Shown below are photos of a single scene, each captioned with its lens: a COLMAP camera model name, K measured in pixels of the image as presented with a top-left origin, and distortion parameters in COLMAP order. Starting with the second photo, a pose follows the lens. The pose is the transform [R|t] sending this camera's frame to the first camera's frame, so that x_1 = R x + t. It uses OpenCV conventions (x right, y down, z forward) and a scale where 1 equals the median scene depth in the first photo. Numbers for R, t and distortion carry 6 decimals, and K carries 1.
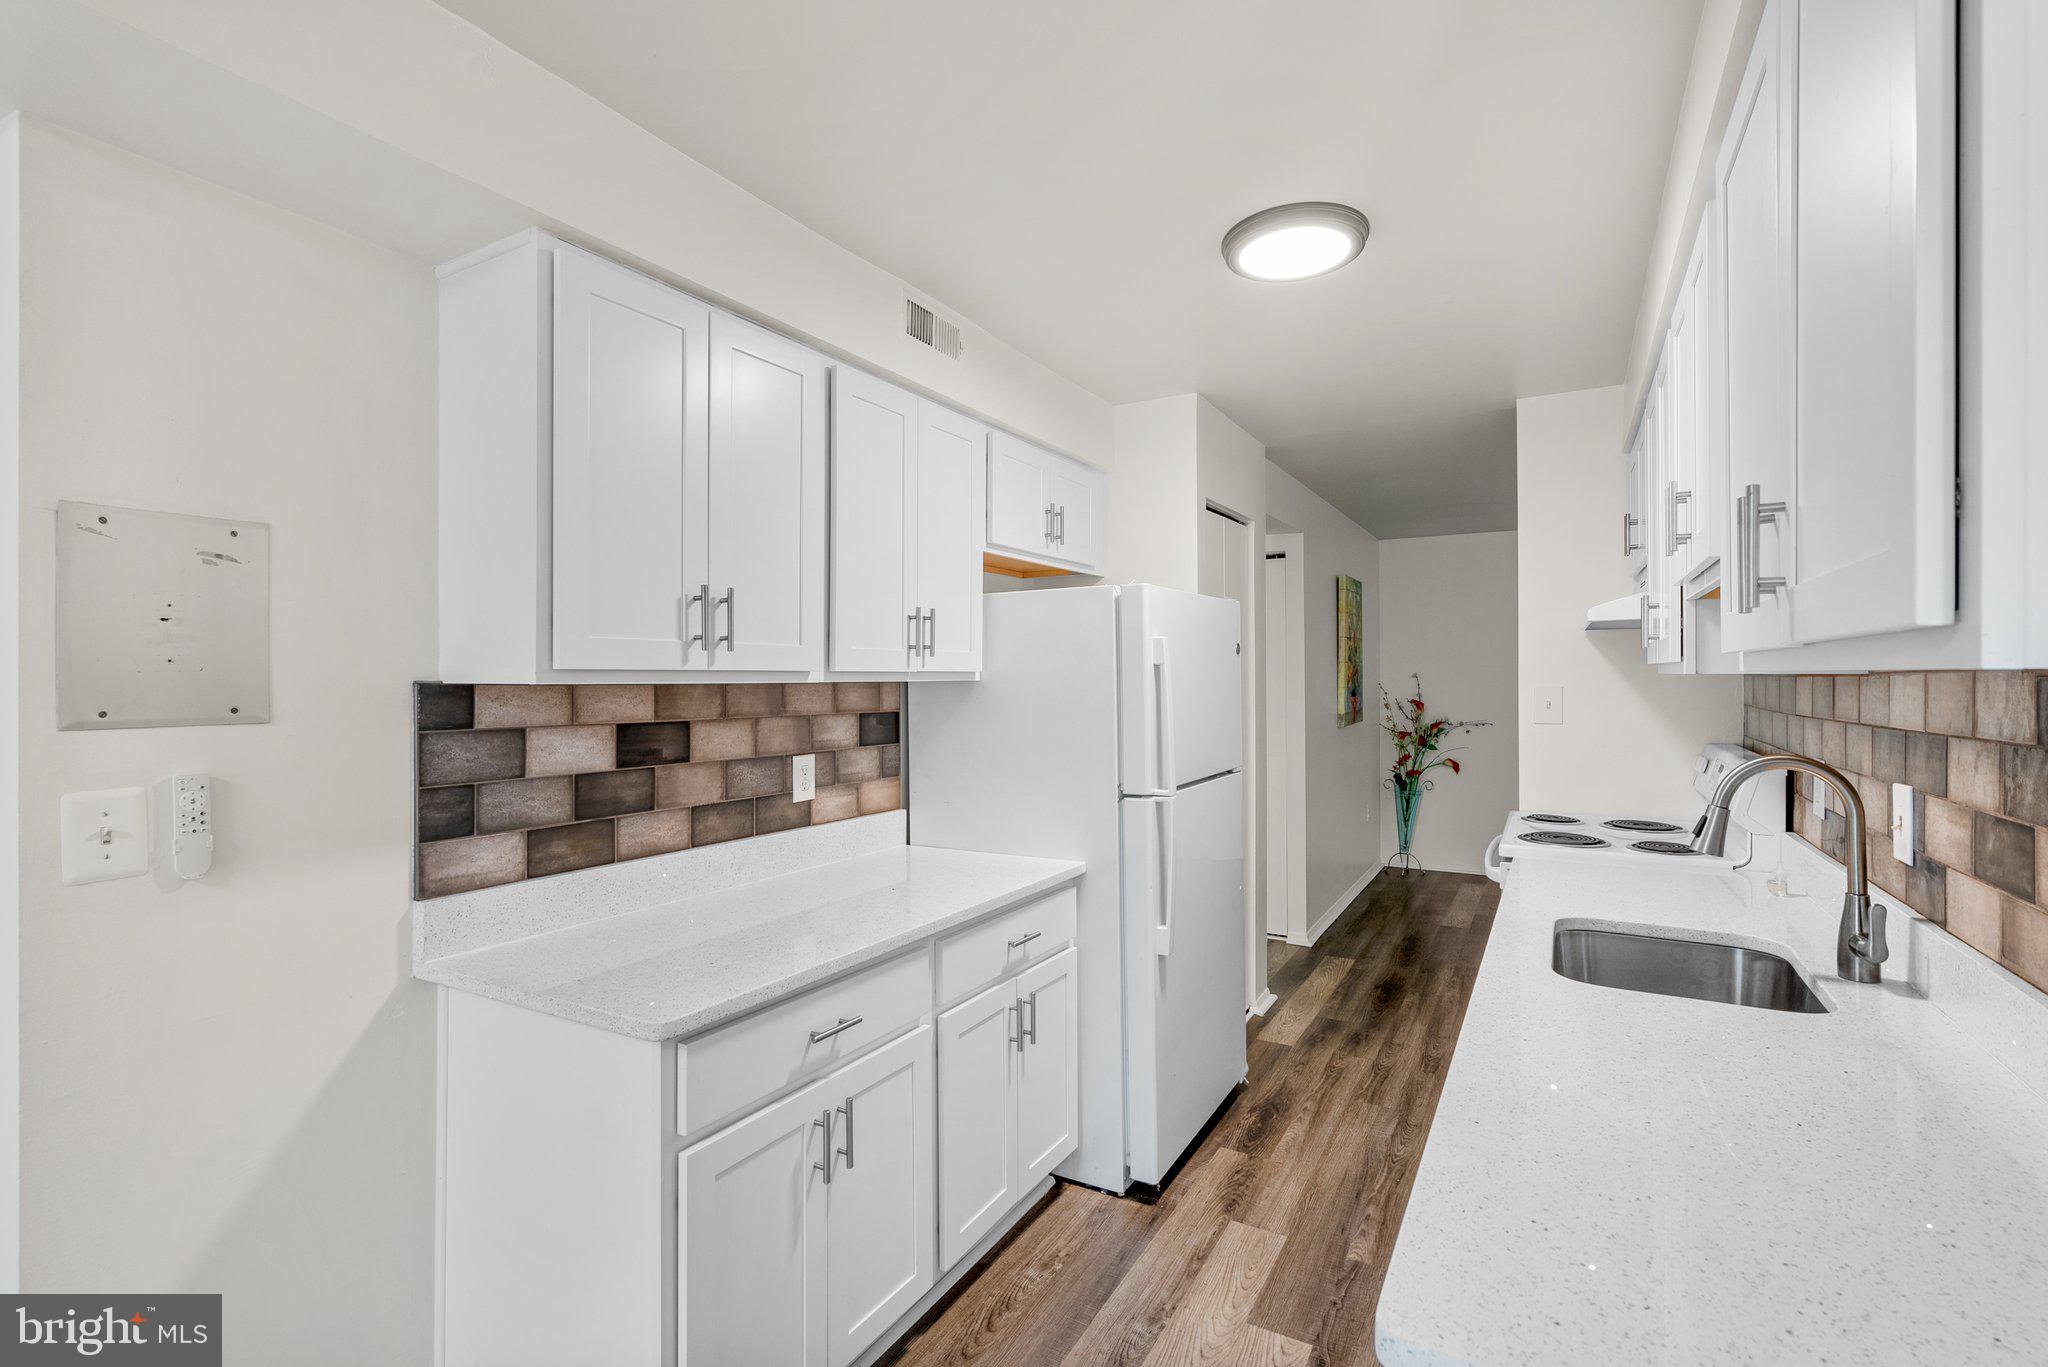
lens RADIAL K [[935.9, 0, 1028.6], [0, 935.9, 674.3], [0, 0, 1]] dist [-0.003956, 0.000533]
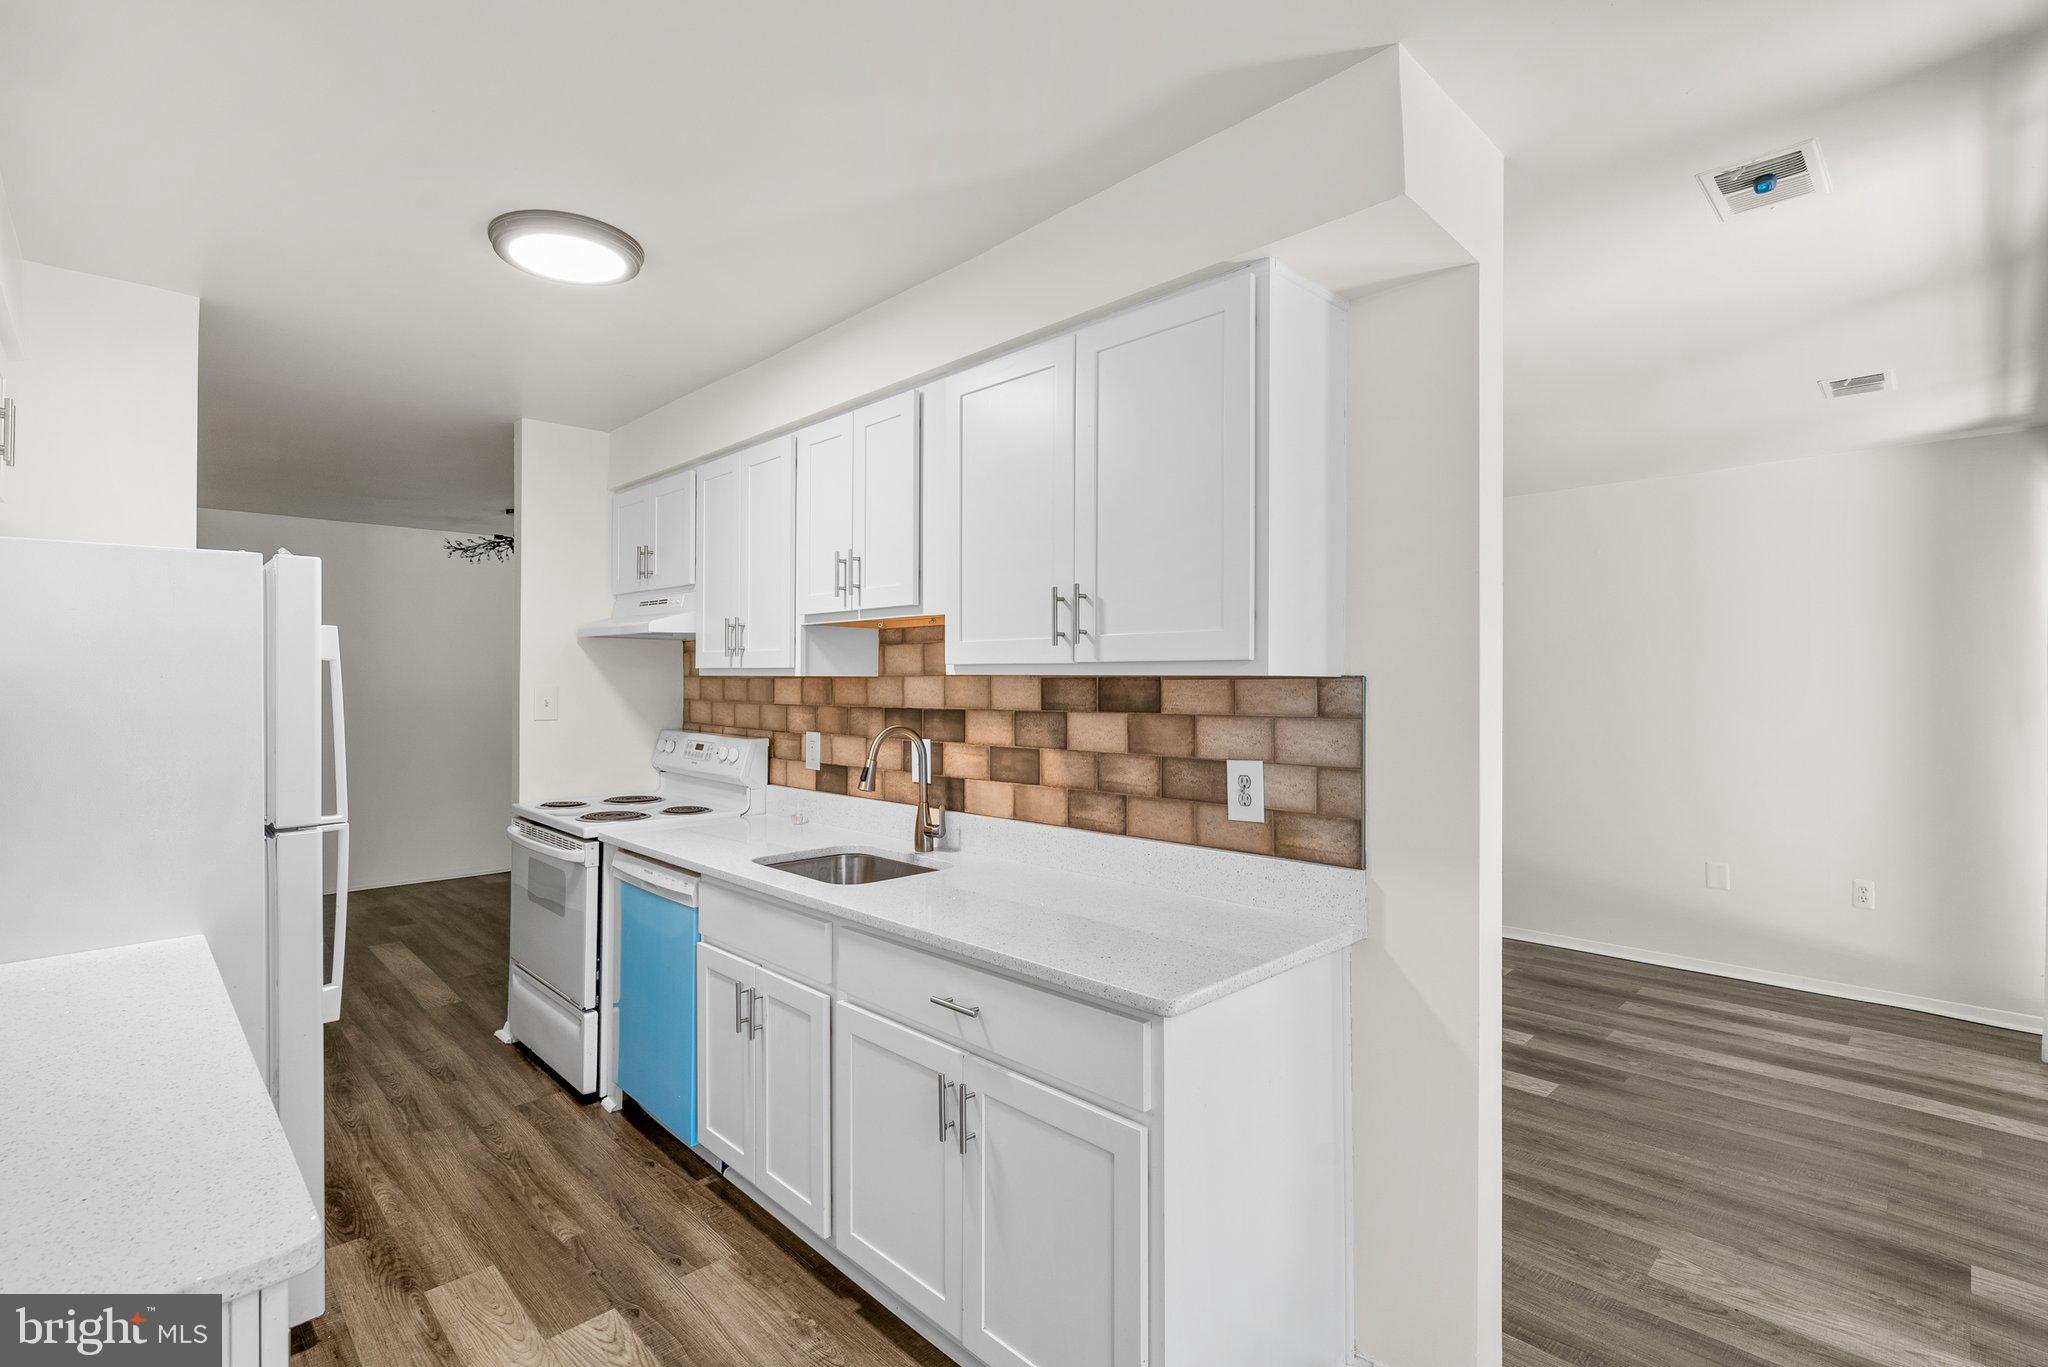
lens RADIAL K [[934.5, 0, 1023.9], [0, 934.5, 676.8], [0, 0, 1]] dist [-0.000415, 0.000076]
pose [[0.270598, 0.007000, 0.962667, -0.460490], [-0.007361, 0.999959, -0.005201, 0.004428], [-0.962664, -0.005679, 0.270639, 0.210778]]
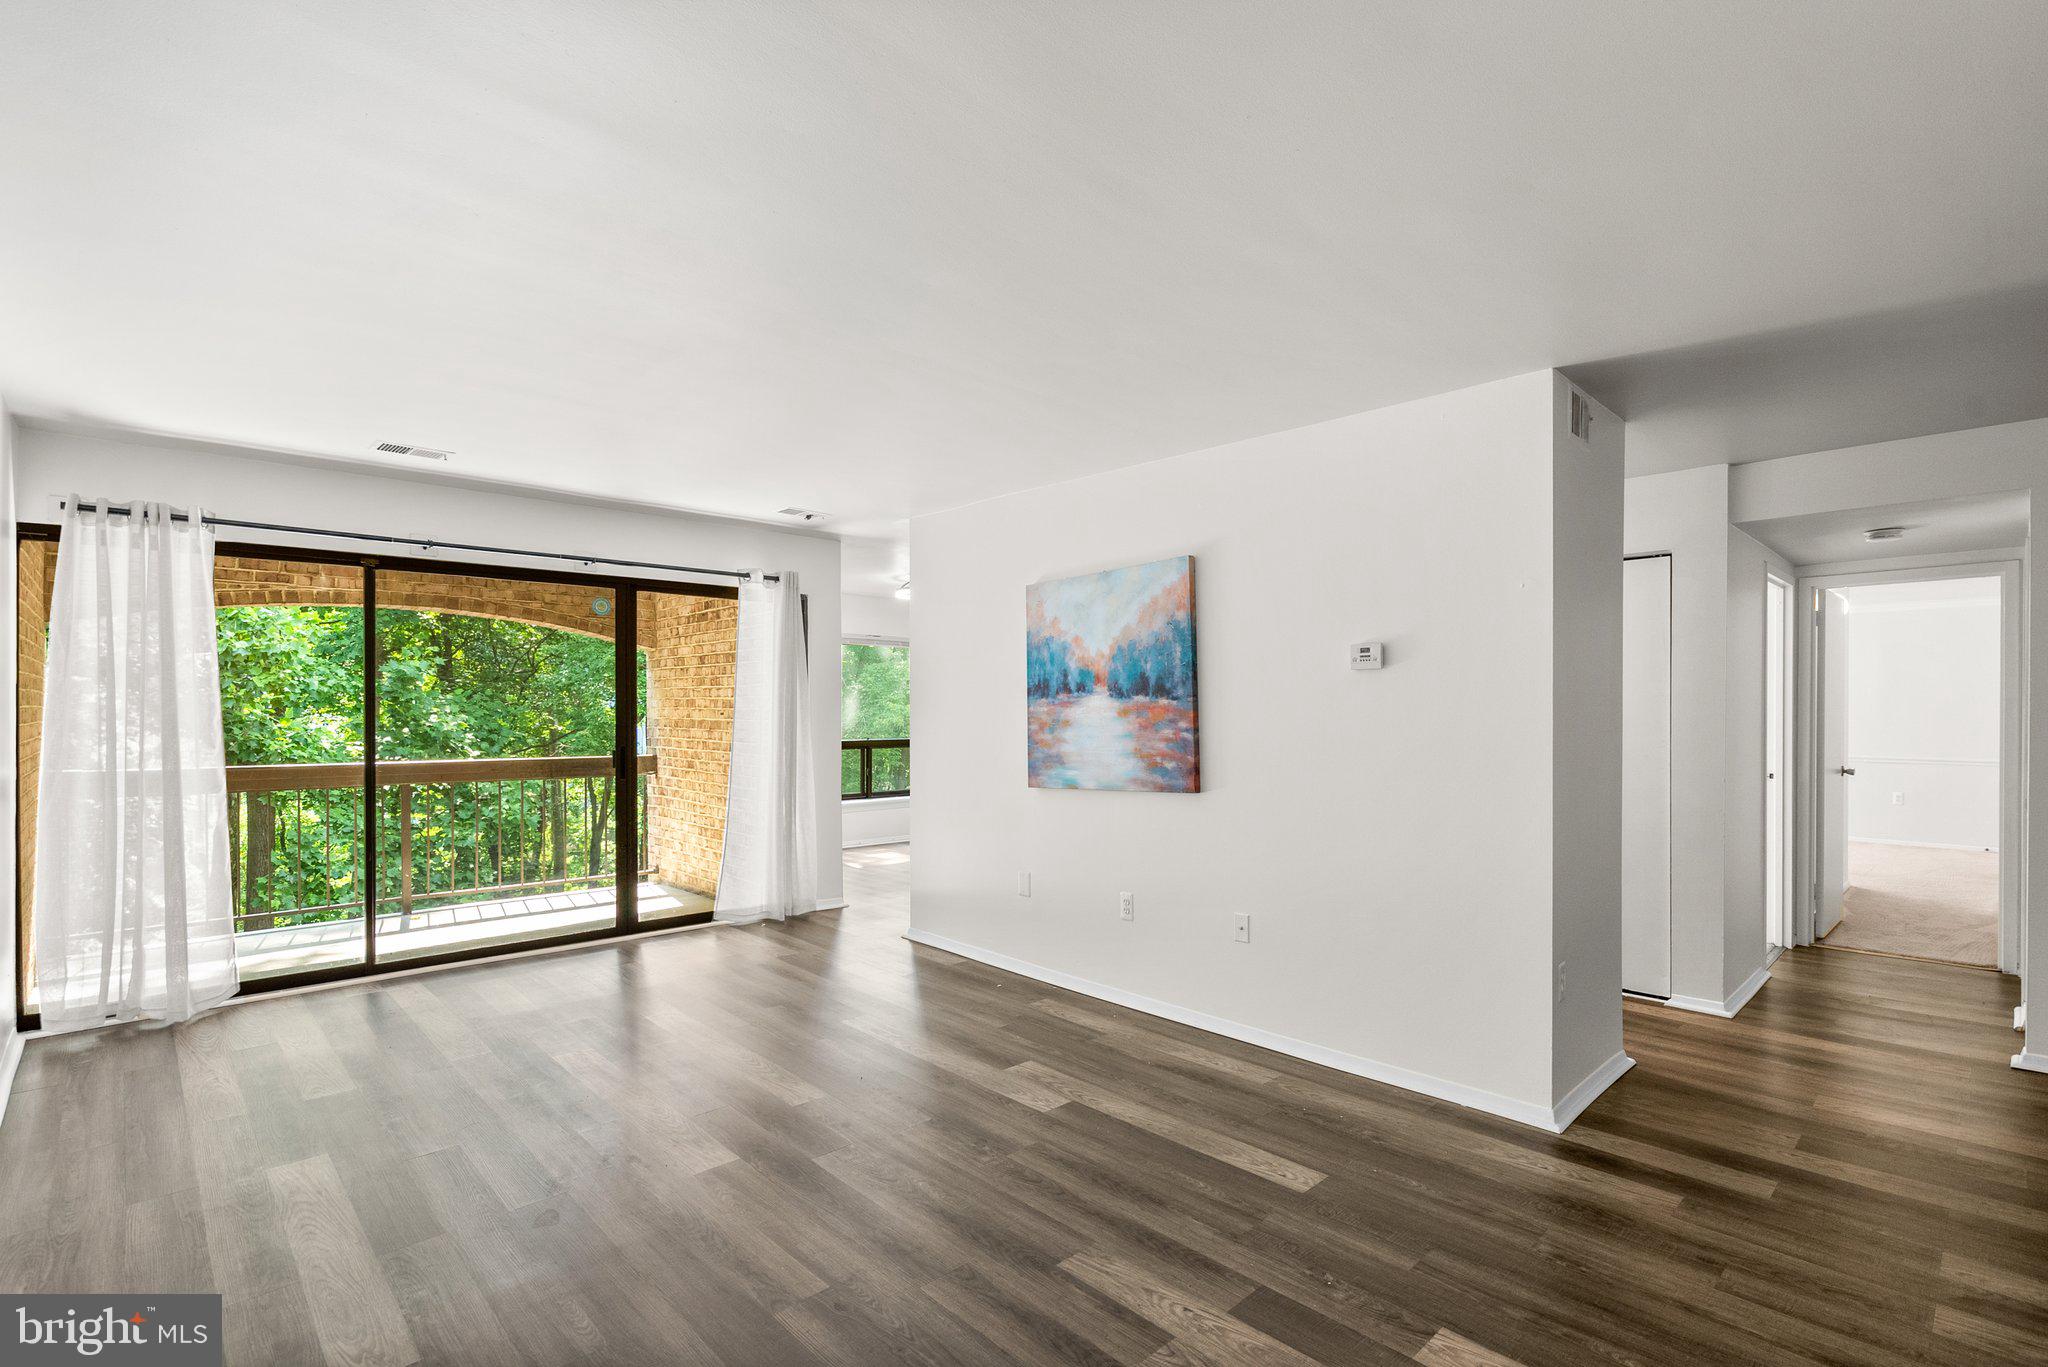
lens RADIAL K [[949.8, 0, 1027.7], [0, 949.8, 717.9], [0, 0, 1]] dist [-0.004738, -0.000349]
pose [[-0.281304, 0.009500, -0.959572, 2.307315], [0.000843, 0.999953, 0.009653, 0.030223], [0.959618, 0.001907, -0.281298, 0.914963]]
